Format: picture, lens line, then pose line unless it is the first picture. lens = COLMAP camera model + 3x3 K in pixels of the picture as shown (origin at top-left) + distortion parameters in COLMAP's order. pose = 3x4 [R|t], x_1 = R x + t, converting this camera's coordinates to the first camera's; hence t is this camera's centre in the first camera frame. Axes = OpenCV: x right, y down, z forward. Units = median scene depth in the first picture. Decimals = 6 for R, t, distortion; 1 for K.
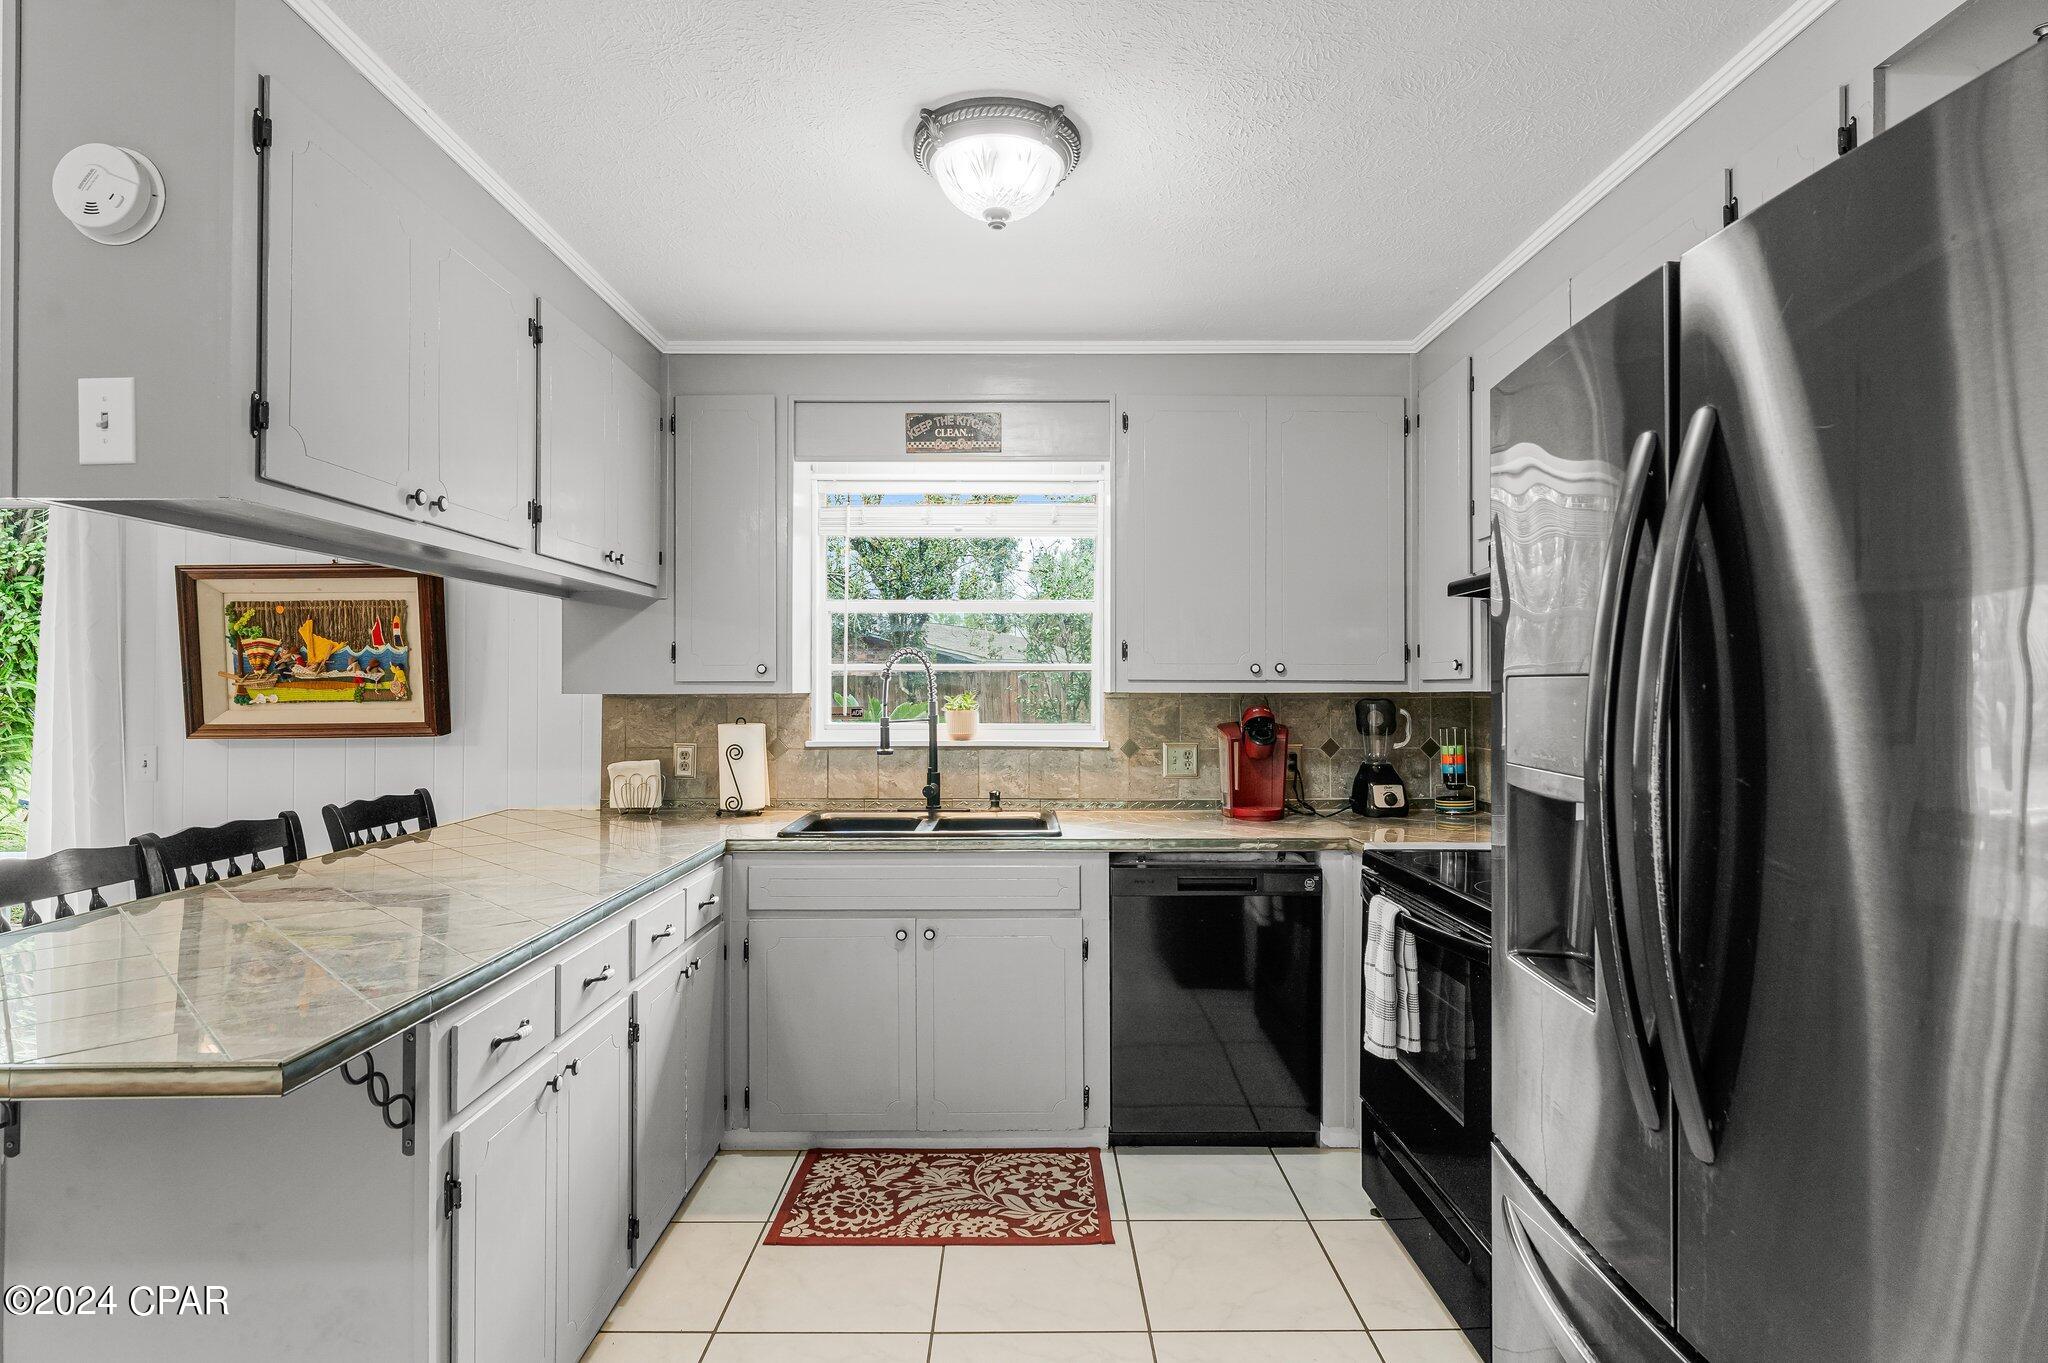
lens RADIAL K [[1053.3, 0, 1029.6], [0, 1053.3, 674.6], [0, 0, 1]] dist [0.001046, 0.000231]
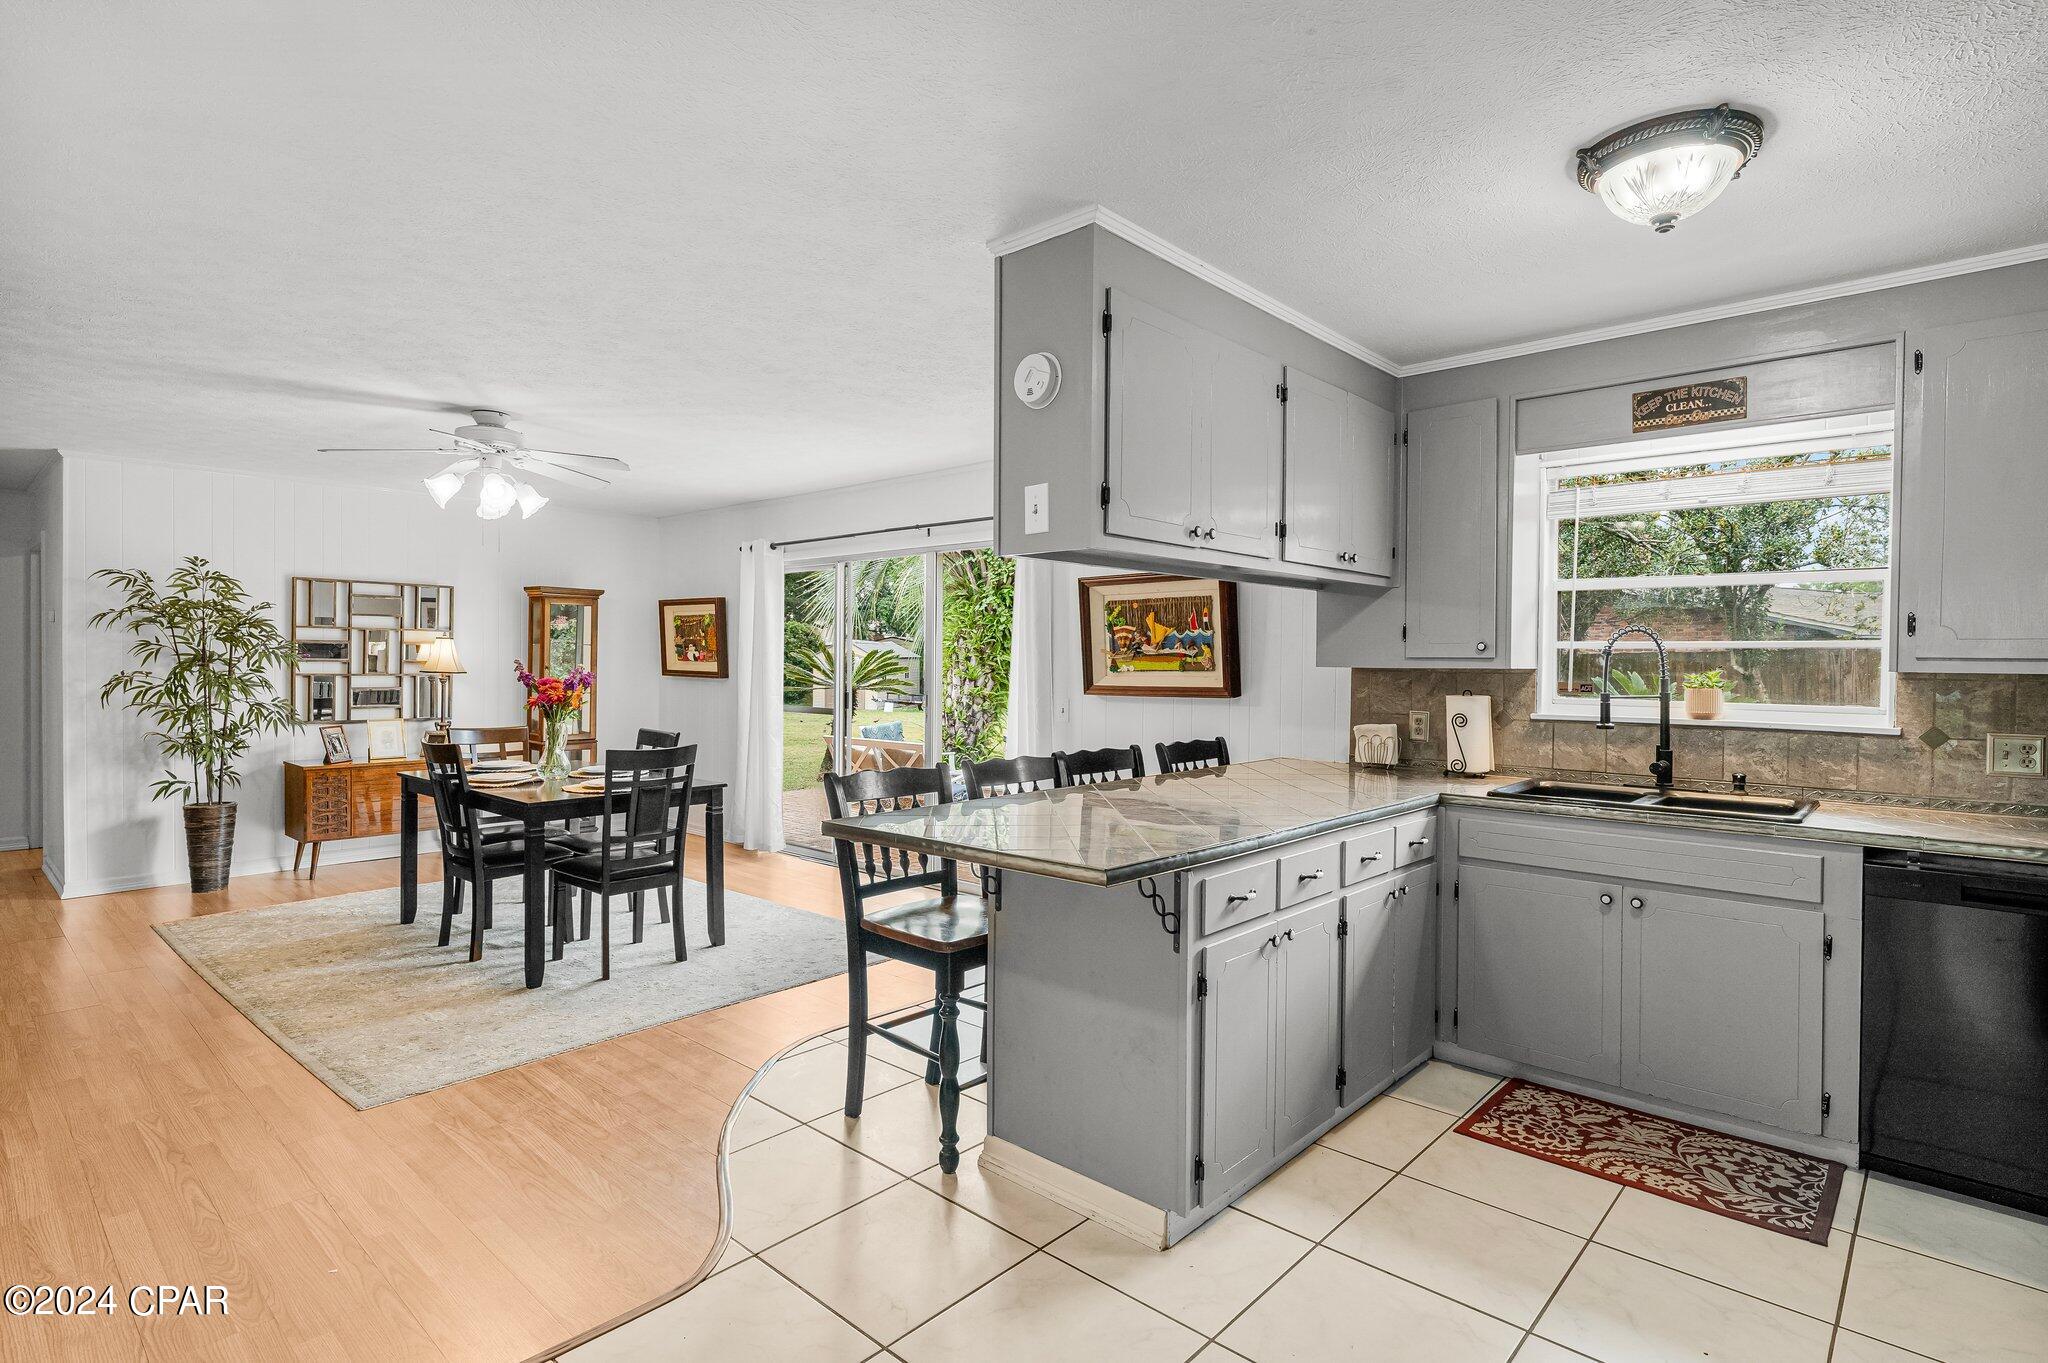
lens RADIAL K [[1041.4, 0, 1022.9], [0, 1041.4, 677.6], [0, 0, 1]] dist [0.002679, 0.000572]
pose [[0.734413, 0.017424, -0.678480, 0.137906], [0.000092, 0.999668, 0.025772, -0.000941], [0.678703, -0.018990, 0.734167, -0.140926]]
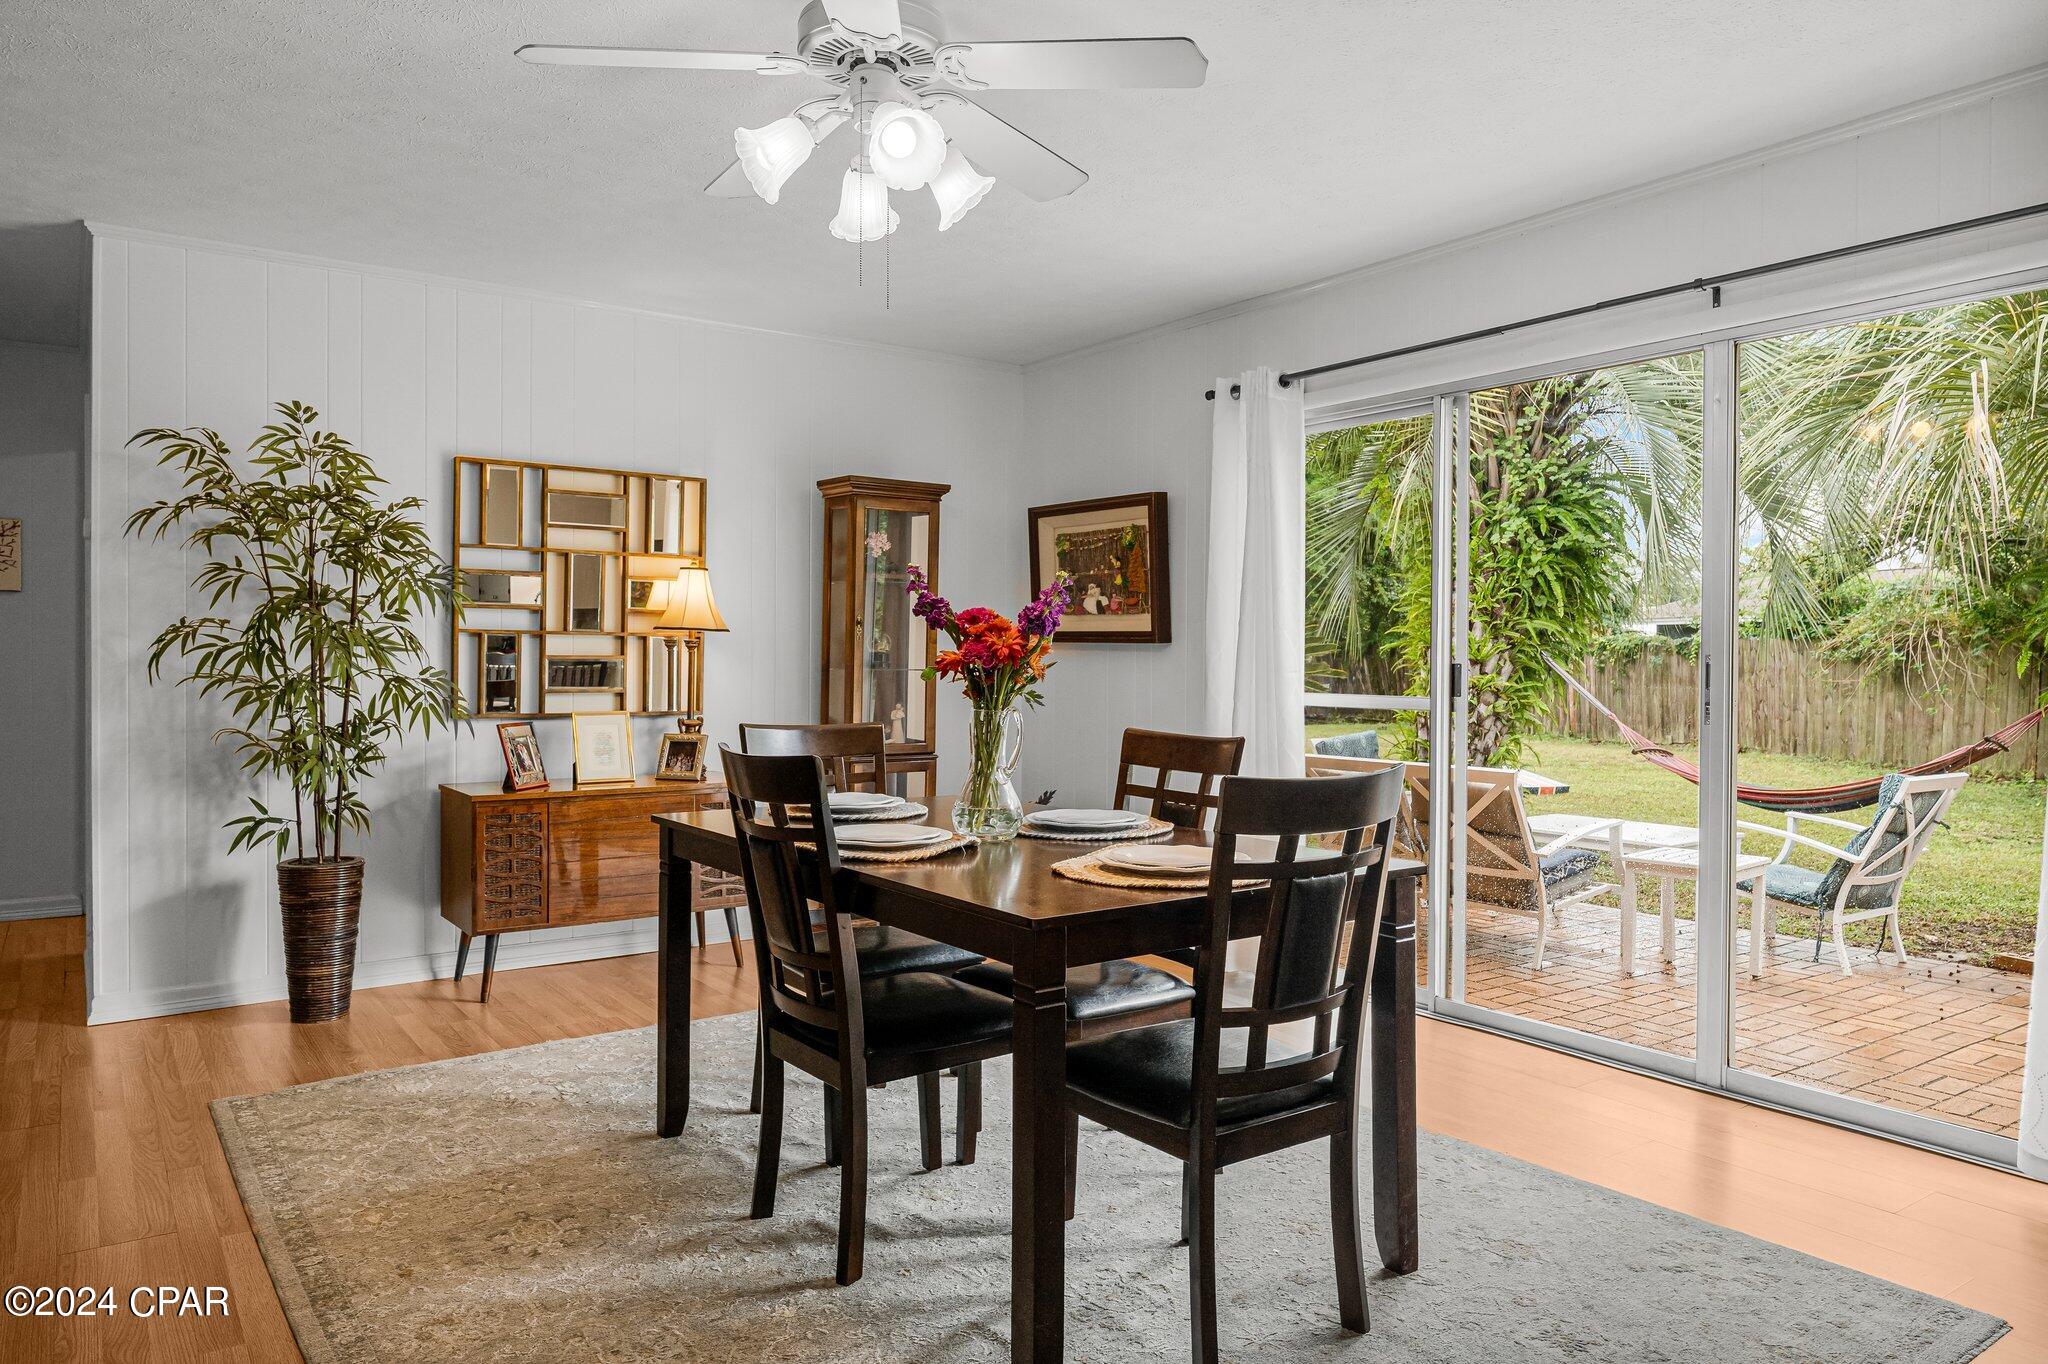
lens RADIAL K [[1375.6, 0, 1021.8], [0, 1375.6, 677.5], [0, 0, 1]] dist [0.005148, -0.006338]
pose [[0.572423, 0.015962, -0.819803, -0.540727], [0.004331, 0.999738, 0.022490, 0.053481], [0.819947, -0.016424, 0.572203, 0.000320]]
